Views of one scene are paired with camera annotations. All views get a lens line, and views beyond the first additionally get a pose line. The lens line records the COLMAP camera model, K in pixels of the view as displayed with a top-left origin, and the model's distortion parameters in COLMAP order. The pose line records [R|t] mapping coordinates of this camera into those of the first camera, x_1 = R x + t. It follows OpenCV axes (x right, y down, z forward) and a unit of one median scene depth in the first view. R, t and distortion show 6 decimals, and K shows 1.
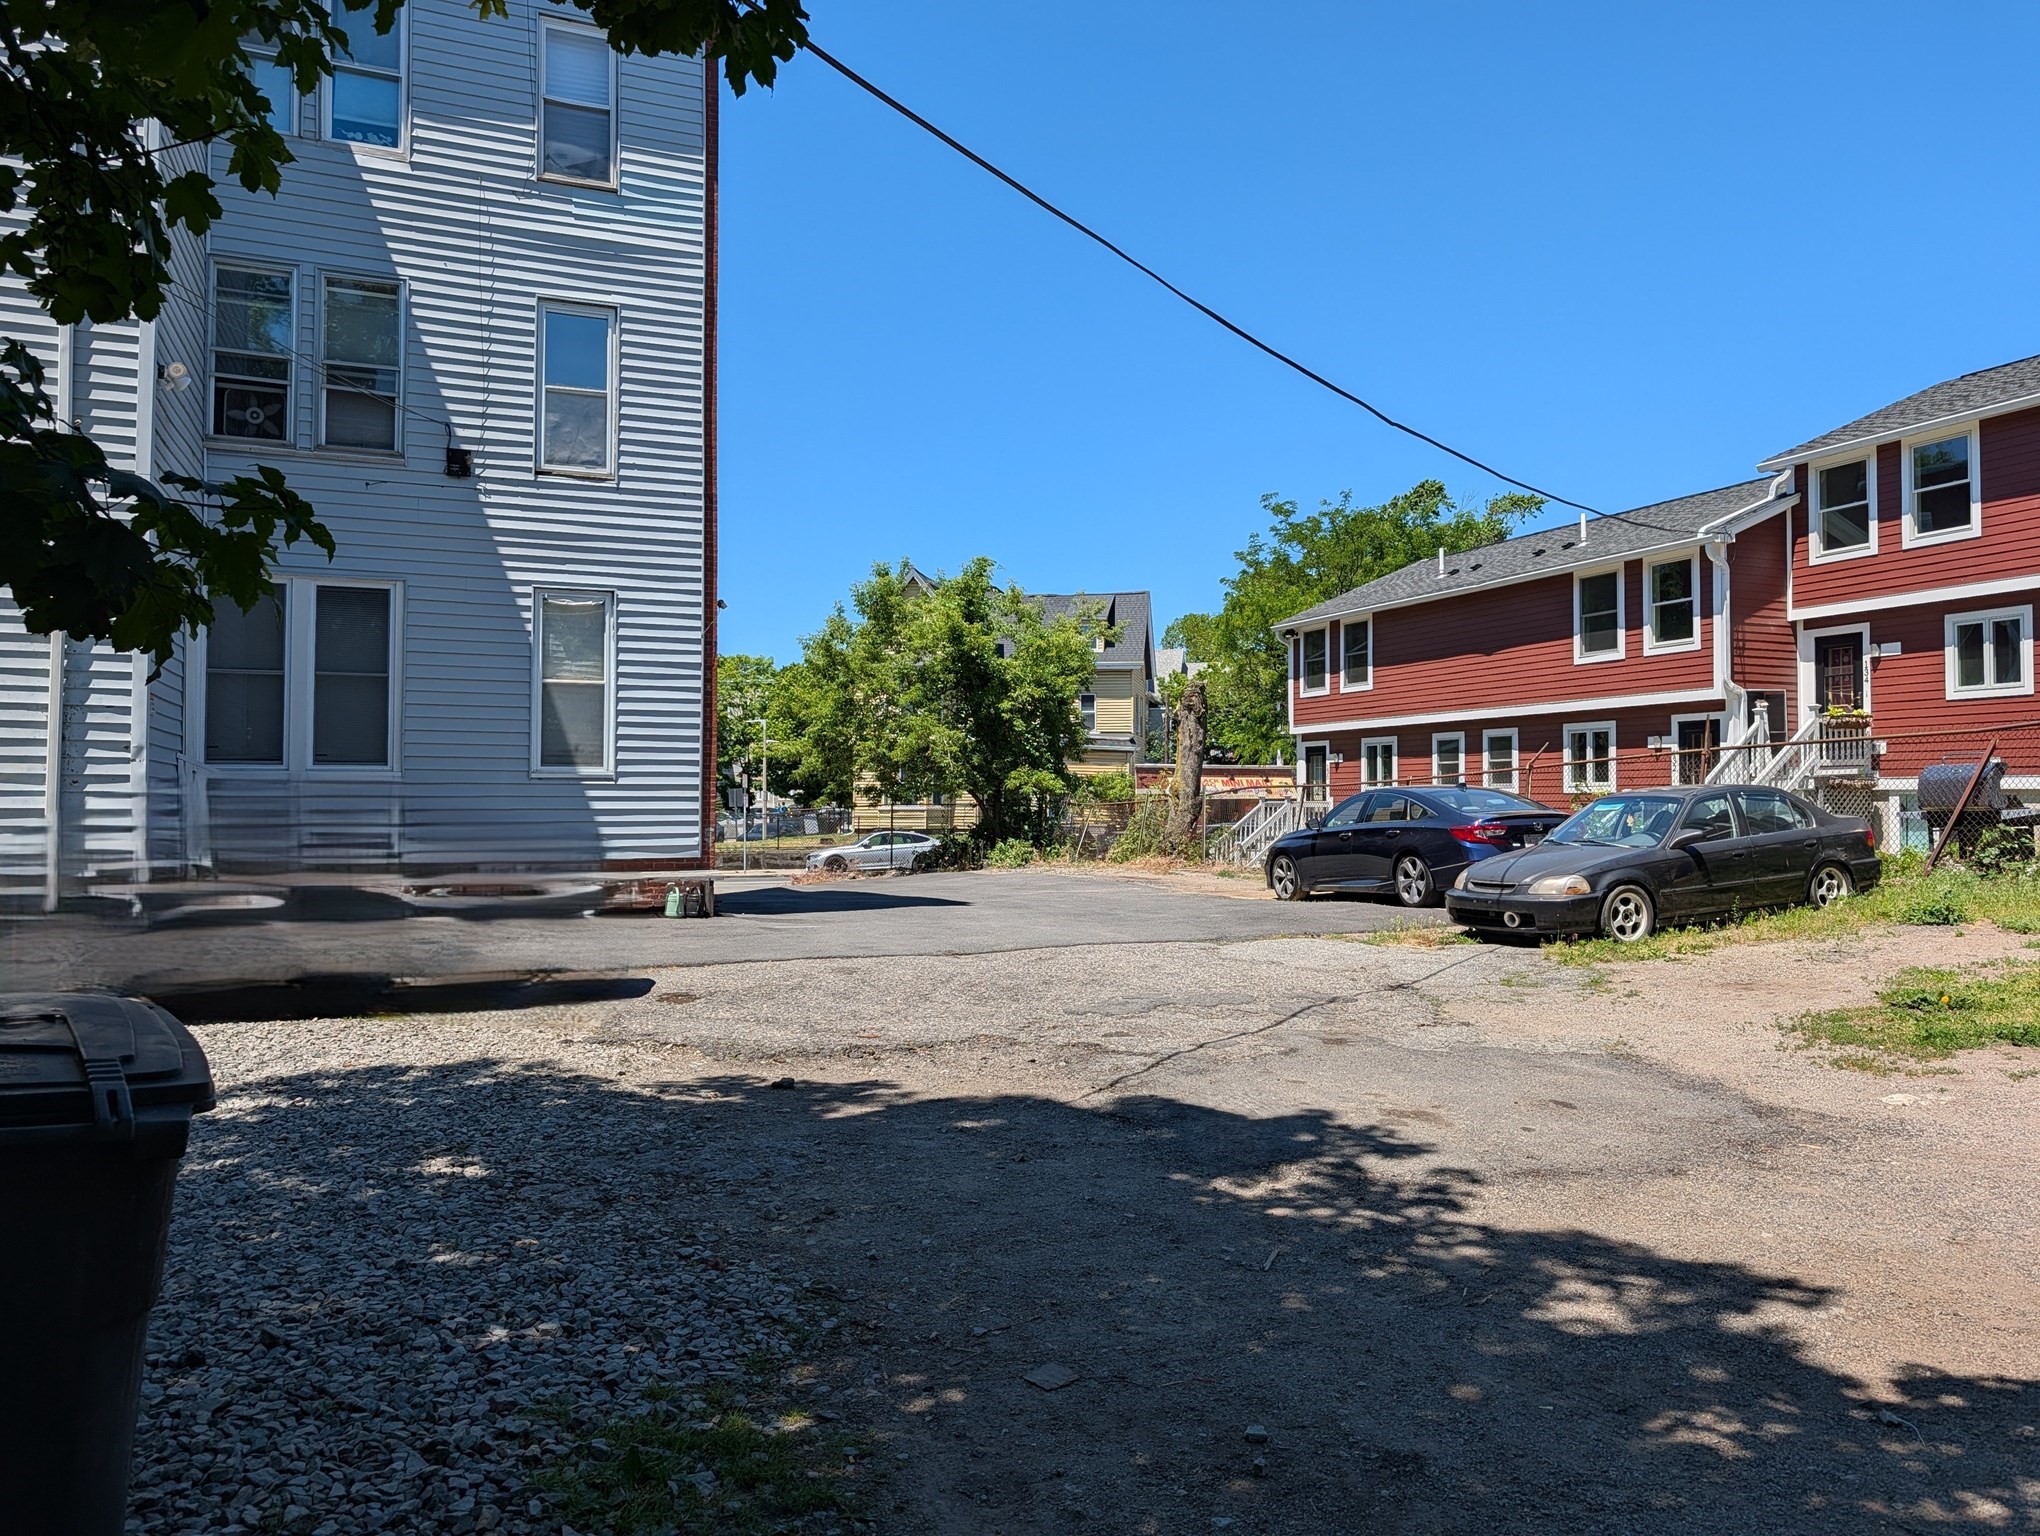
lens RADIAL K [[1444.9, 0, 1056.4], [0, 1444.9, 771.5], [0, 0, 1]] dist [0.001432, -0.010386]
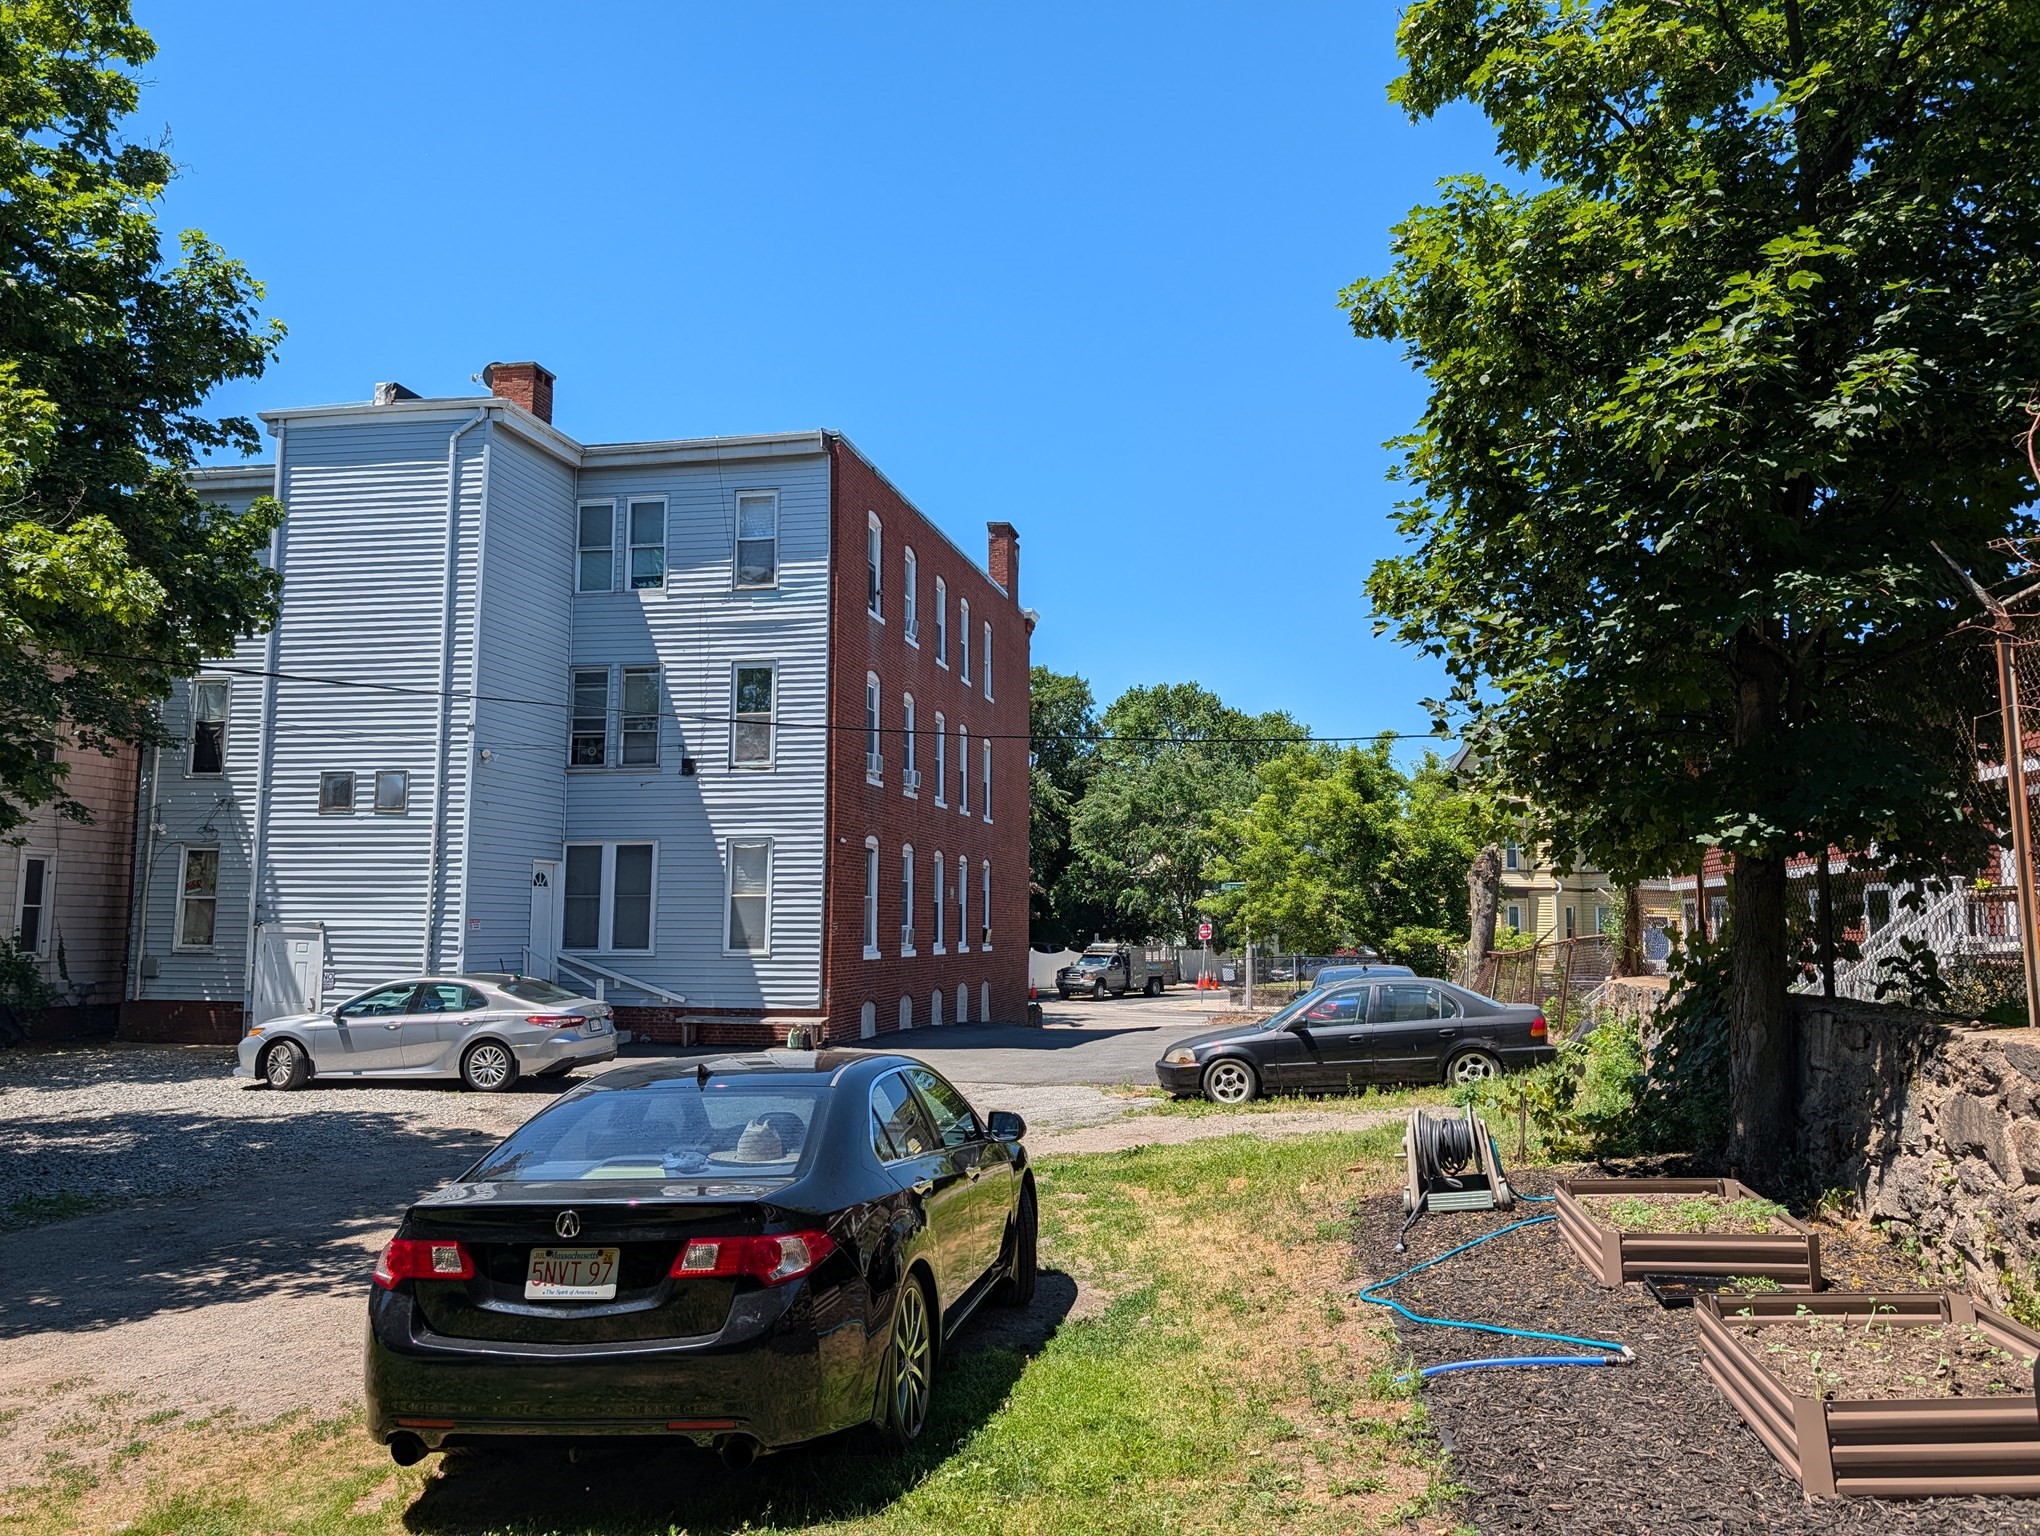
lens RADIAL K [[1441.8, 0, 1023.8], [0, 1441.8, 758.0], [0, 0, 1]] dist [0.009699, 0.000335]
pose [[0.827769, -0.063079, -0.557511, 0.843336], [0.009916, 0.995150, -0.097873, -0.056075], [0.560981, 0.075488, 0.824380, -0.162483]]
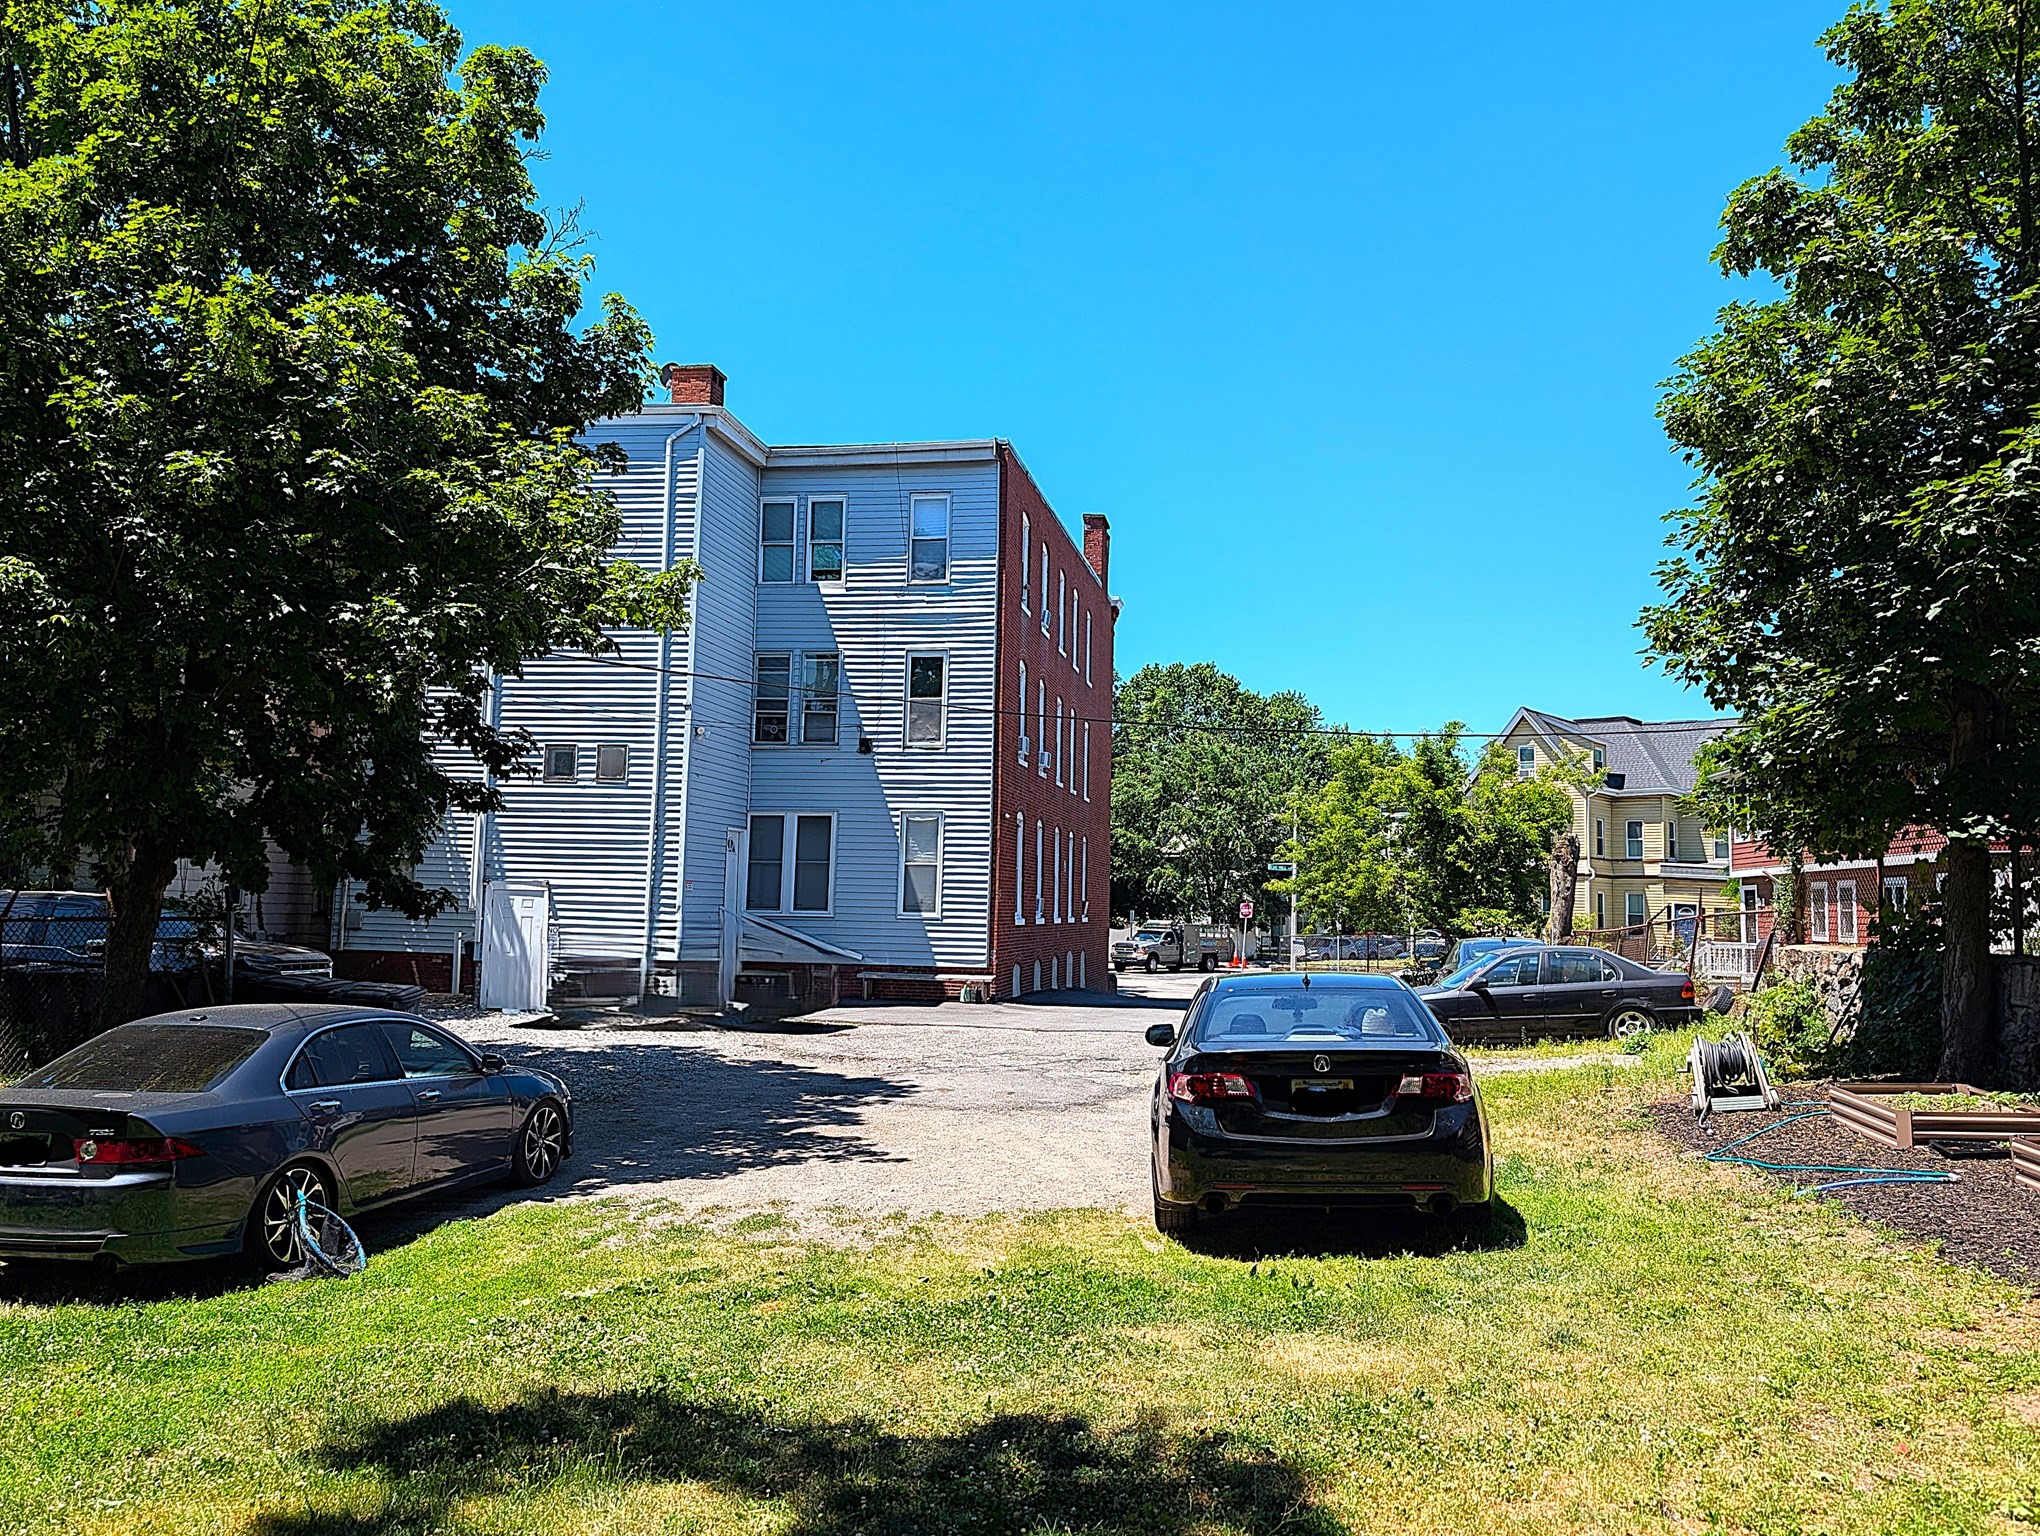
lens RADIAL K [[1465.4, 0, 1024.9], [0, 1465.4, 754.2], [0, 0, 1]] dist [0.029819, -0.027455]
pose [[0.836220, -0.038007, -0.547076, 0.772321], [-0.009570, 0.996432, -0.083852, -0.048762], [0.548311, 0.075354, 0.832873, -0.436515]]
